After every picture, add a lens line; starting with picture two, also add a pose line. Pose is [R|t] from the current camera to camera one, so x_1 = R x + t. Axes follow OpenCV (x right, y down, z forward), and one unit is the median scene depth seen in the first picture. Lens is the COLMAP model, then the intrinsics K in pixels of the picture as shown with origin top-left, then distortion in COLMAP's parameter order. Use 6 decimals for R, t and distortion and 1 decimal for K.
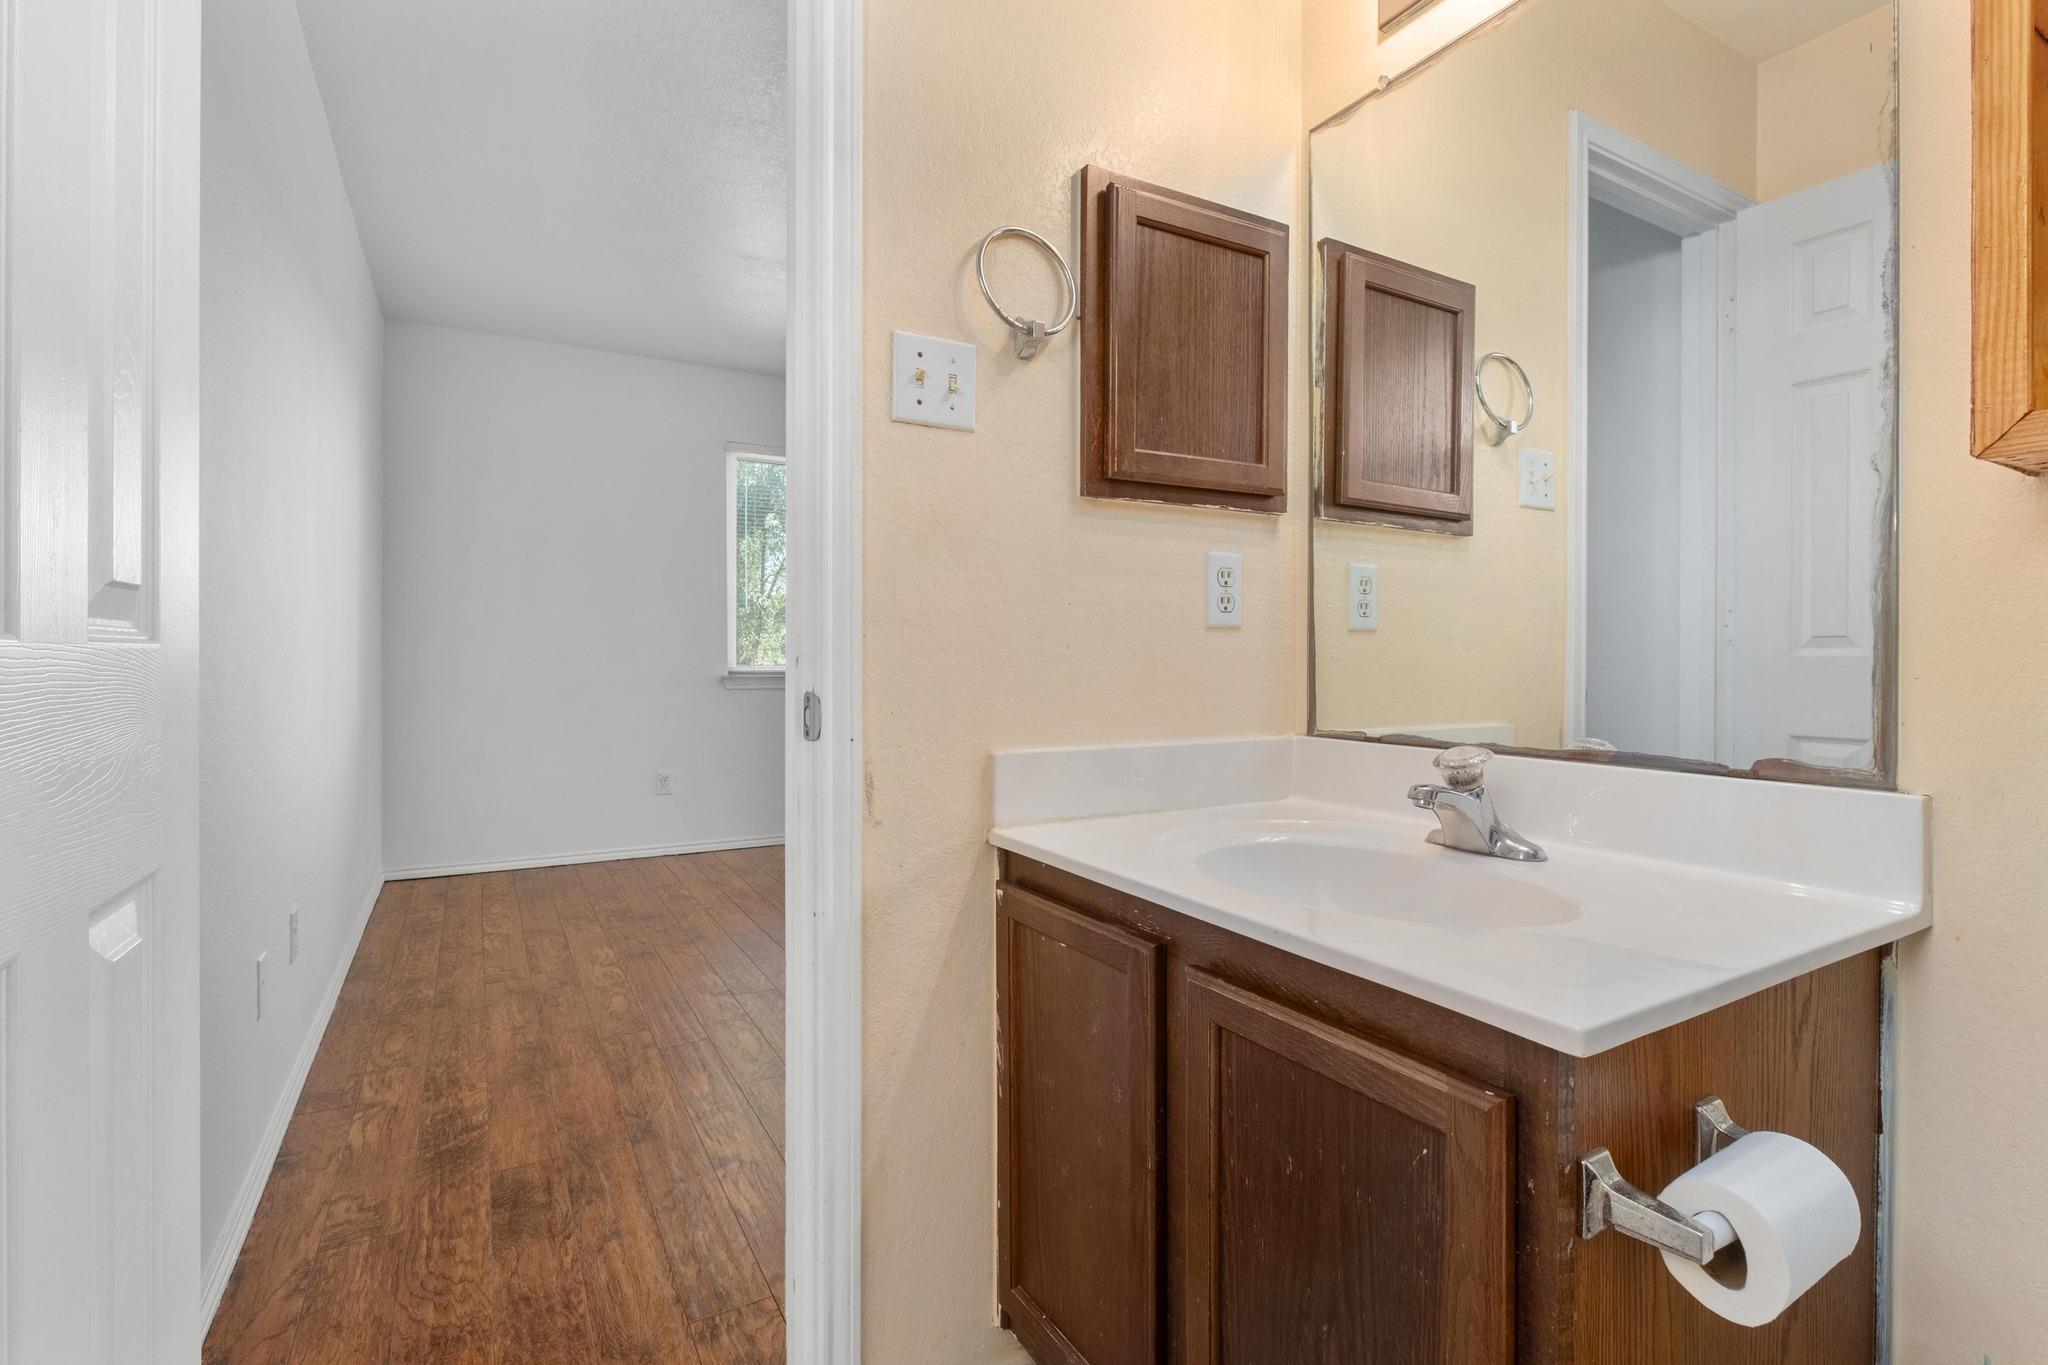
lens RADIAL K [[955.8, 0, 1036.0], [0, 955.8, 653.8], [0, 0, 1]] dist [0.020900, -0.000014]
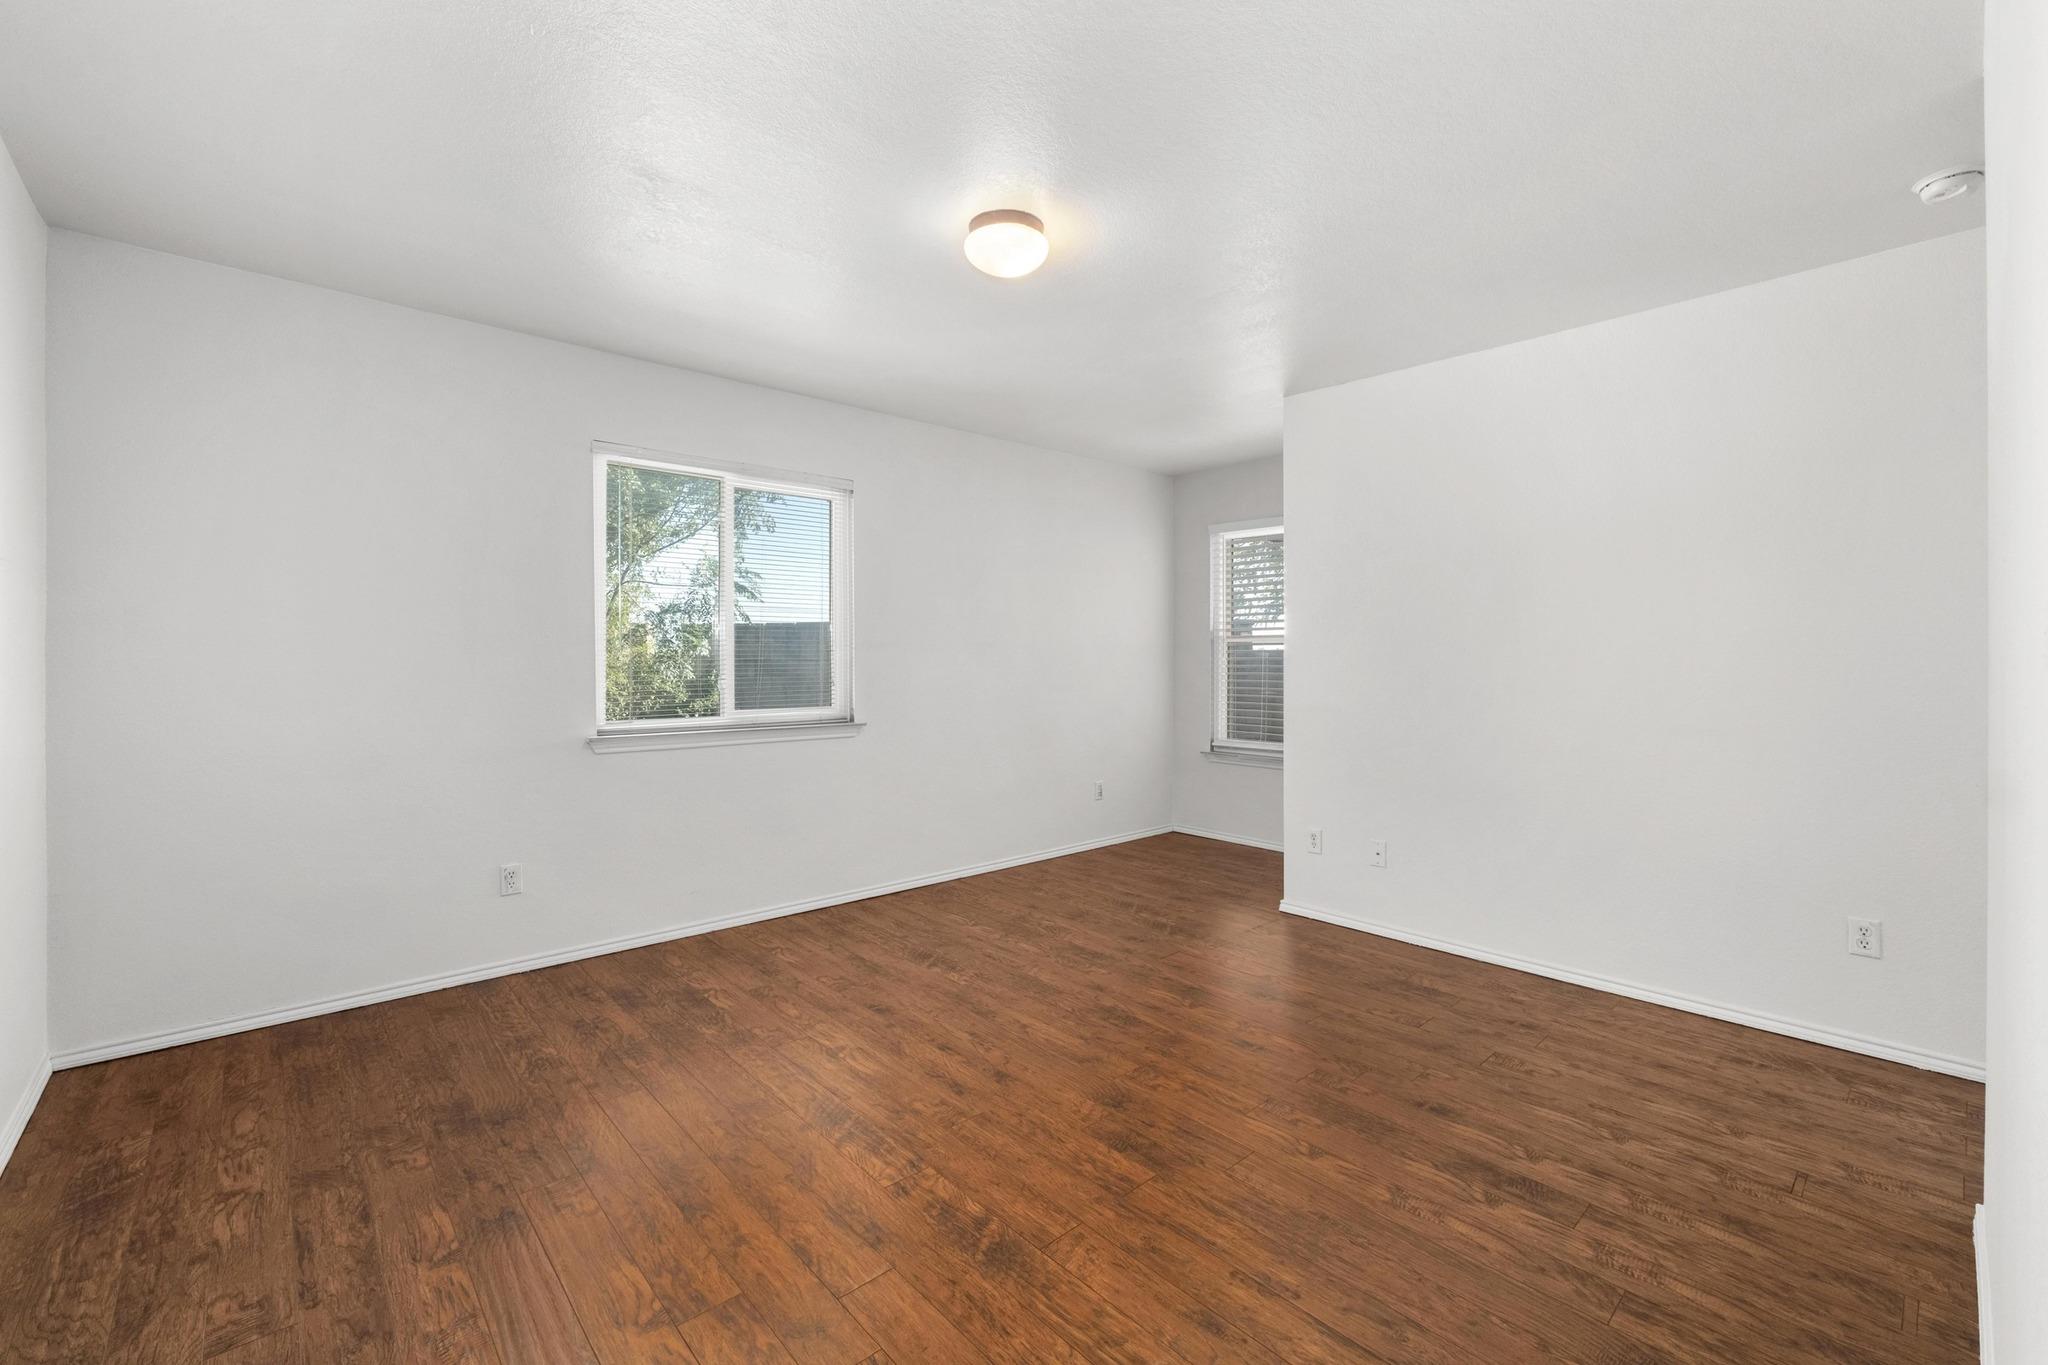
lens RADIAL K [[860.4, 0, 1038.5], [0, 860.4, 658.2], [0, 0, 1]] dist [-0.018432, 0.008770]
pose [[0.977277, -0.003912, 0.211932, -0.177971], [0.002653, 0.999977, 0.006223, -0.063565], [-0.211952, -0.005520, 0.977265, 0.369673]]
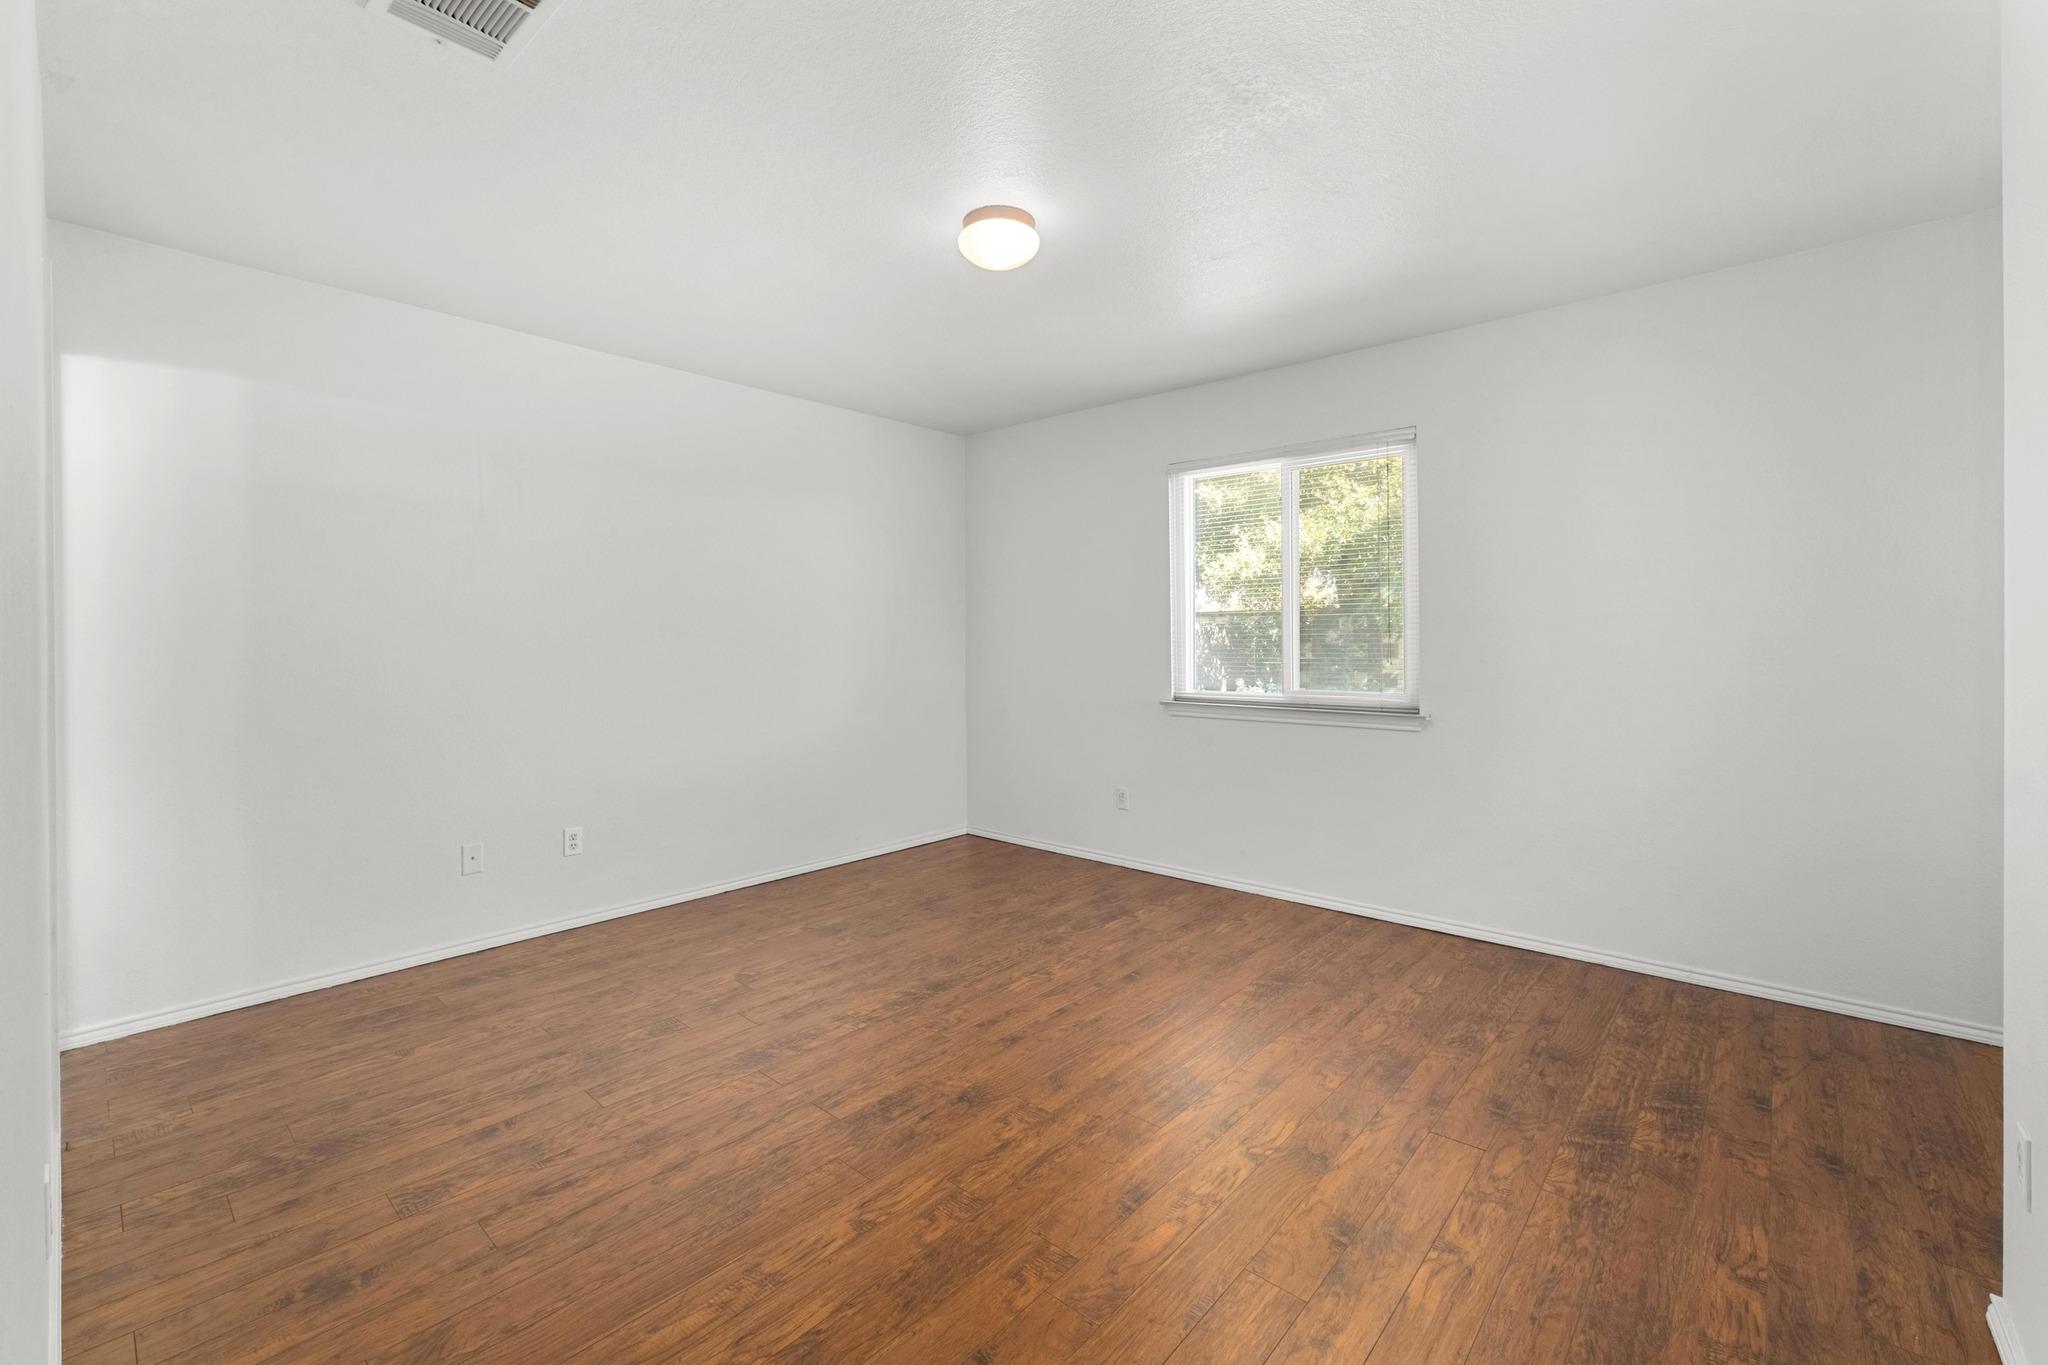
lens RADIAL K [[860.4, 0, 1038.5], [0, 860.4, 658.2], [0, 0, 1]] dist [-0.018432, 0.008770]
pose [[0.312136, 0.013305, -0.949944, 0.730782], [0.011228, 0.999780, 0.017692, -0.059213], [0.949971, -0.016188, 0.311918, 0.905537]]
